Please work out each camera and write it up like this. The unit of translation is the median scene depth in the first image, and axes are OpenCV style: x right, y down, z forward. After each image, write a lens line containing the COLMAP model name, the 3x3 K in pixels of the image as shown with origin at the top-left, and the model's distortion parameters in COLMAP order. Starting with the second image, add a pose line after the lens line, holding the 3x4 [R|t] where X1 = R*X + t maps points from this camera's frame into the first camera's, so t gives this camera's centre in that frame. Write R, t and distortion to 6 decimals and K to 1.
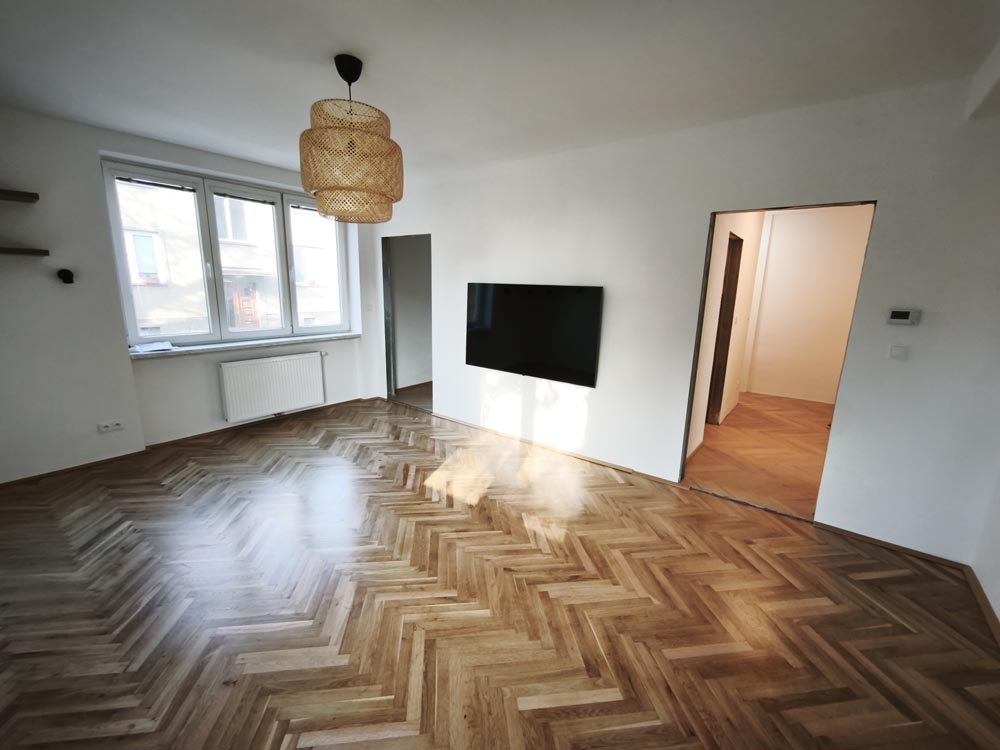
lens RADIAL K [[426.6, 0, 502.0], [0, 426.6, 375.8], [0, 0, 1]] dist [-0.001261, 0.000431]
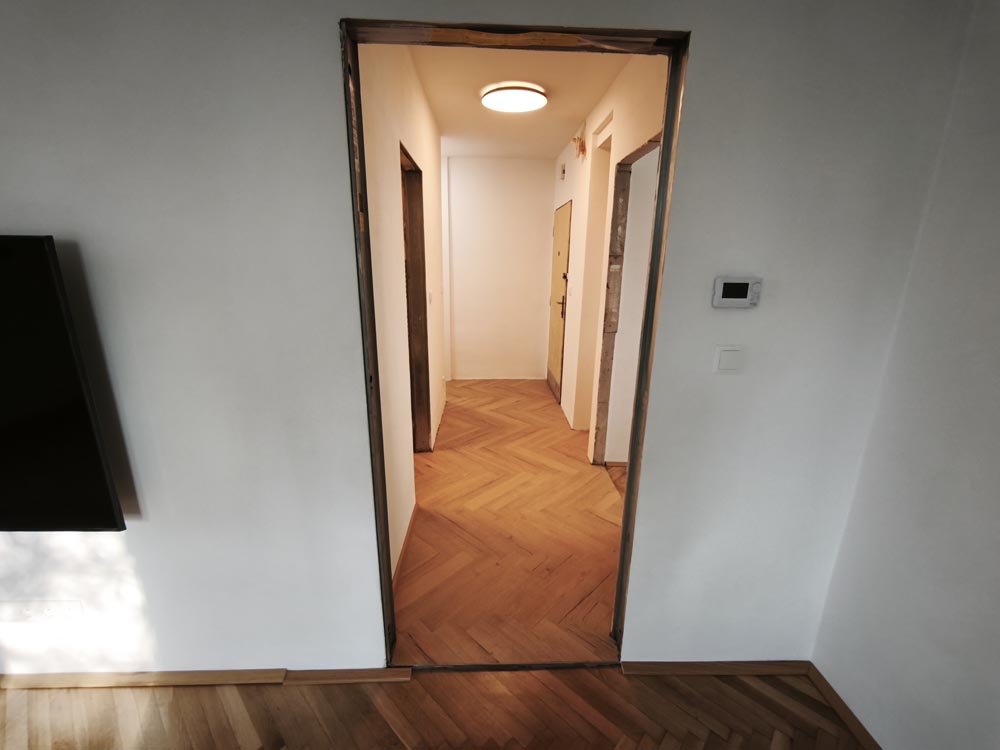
lens RADIAL K [[426.6, 0, 502.0], [0, 426.6, 375.8], [0, 0, 1]] dist [-0.001261, 0.000431]
pose [[0.773476, -0.181345, 0.607330, 0.279415], [0.138584, 0.983399, 0.117140, -0.099204], [-0.618490, -0.006438, 0.785766, 0.546385]]
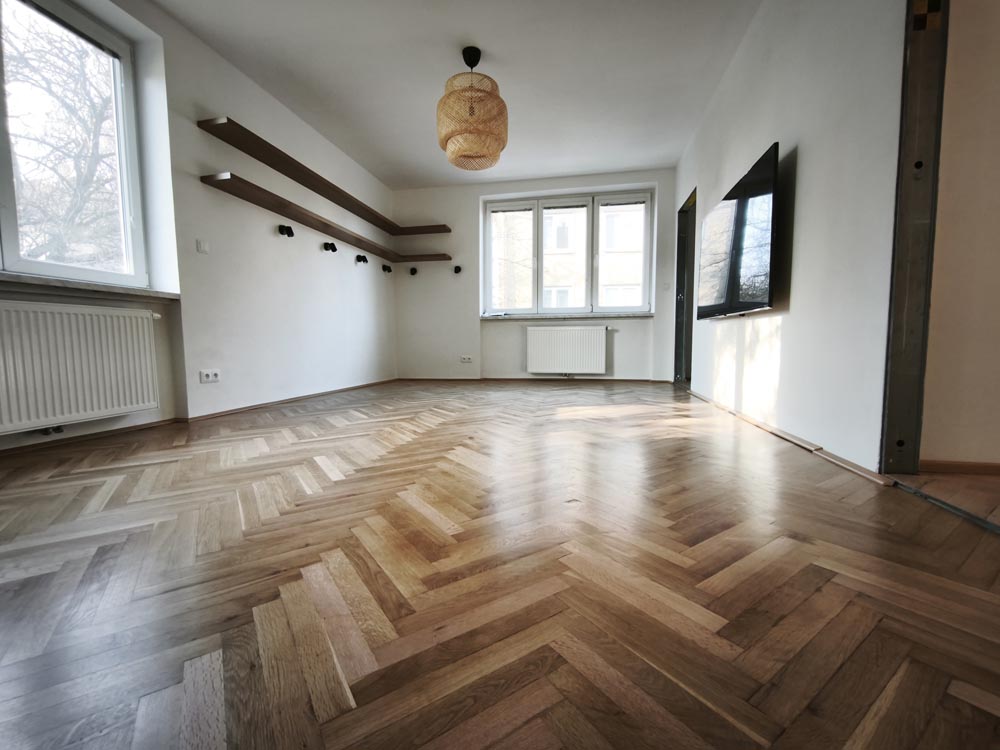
lens RADIAL K [[424.5, 0, 502.6], [0, 424.5, 378.7], [0, 0, 1]] dist [0.000111, -0.000111]
pose [[0.447098, 0.045982, -0.893303, 0.617448], [-0.172439, 0.984375, -0.035636, 0.226756], [0.877706, 0.169973, 0.448041, 0.398067]]
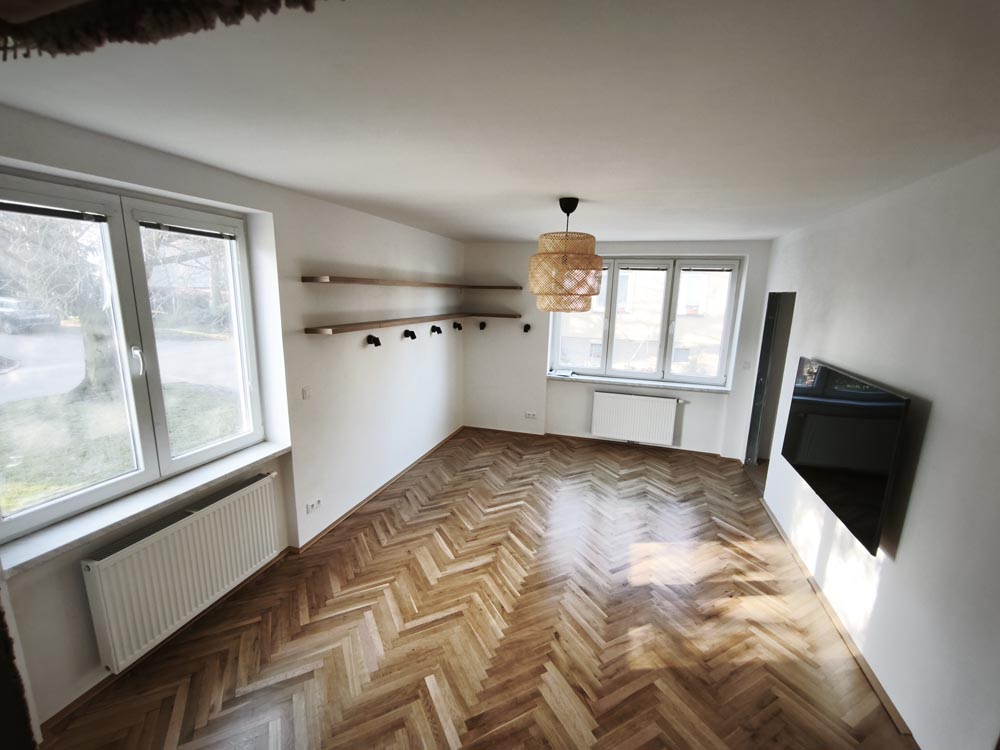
lens RADIAL K [[426.6, 0, 502.0], [0, 426.6, 375.8], [0, 0, 1]] dist [-0.001261, 0.000431]
pose [[0.346870, 0.170609, -0.922266, 0.565855], [-0.214554, 0.971676, 0.099055, -0.173961], [0.913043, 0.163517, 0.373650, 0.241641]]
